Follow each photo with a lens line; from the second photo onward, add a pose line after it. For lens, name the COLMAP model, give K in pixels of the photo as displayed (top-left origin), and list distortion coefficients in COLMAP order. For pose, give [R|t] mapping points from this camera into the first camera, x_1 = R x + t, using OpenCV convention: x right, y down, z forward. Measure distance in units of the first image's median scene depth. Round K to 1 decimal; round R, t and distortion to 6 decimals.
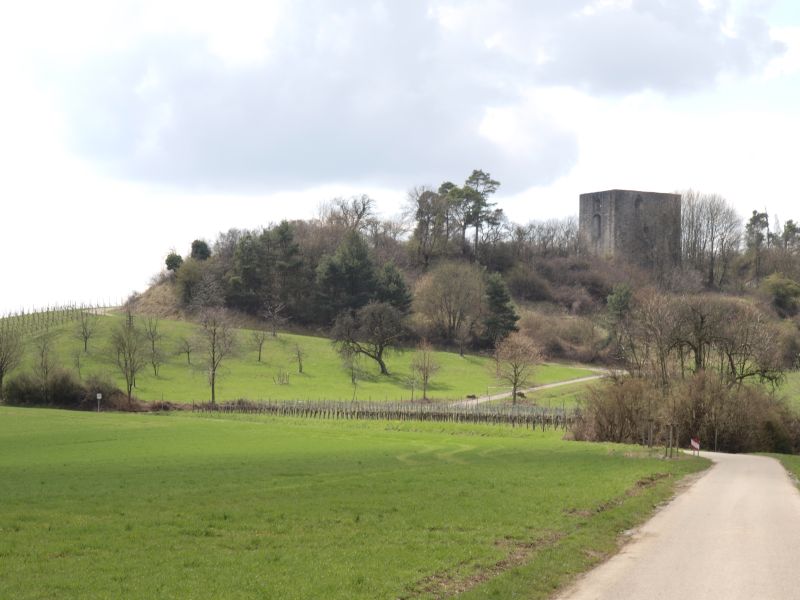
lens RADIAL K [[2214.2, 0, 400.0], [0, 2214.2, 300.0], [0, 0, 1]] dist [0.214568, 0.369010]
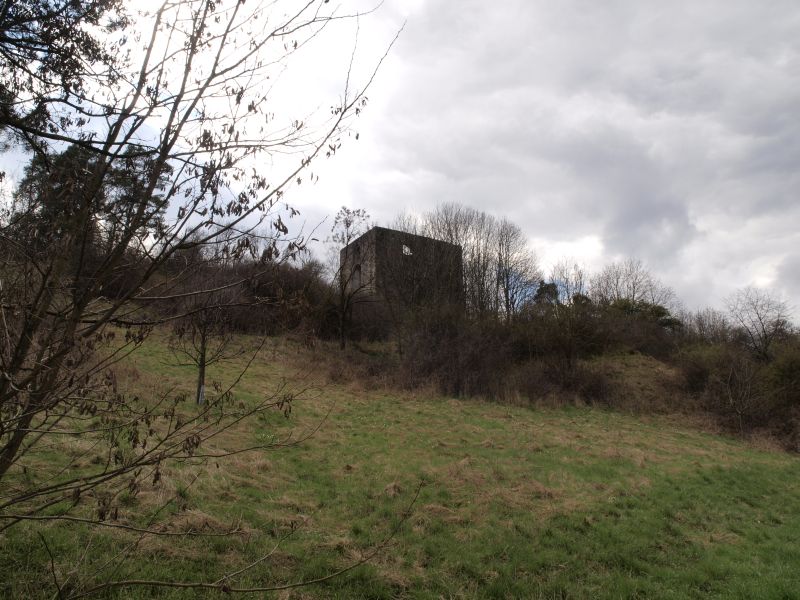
lens RADIAL K [[588.9, 0, 400.0], [0, 588.9, 300.0], [0, 0, 1]] dist [-0.207268, -0.000171]
pose [[0.999530, -0.020484, 0.022824, 0.105126], [0.025188, 0.972879, -0.229938, 0.023197], [-0.017495, 0.230405, 0.972938, 0.848343]]
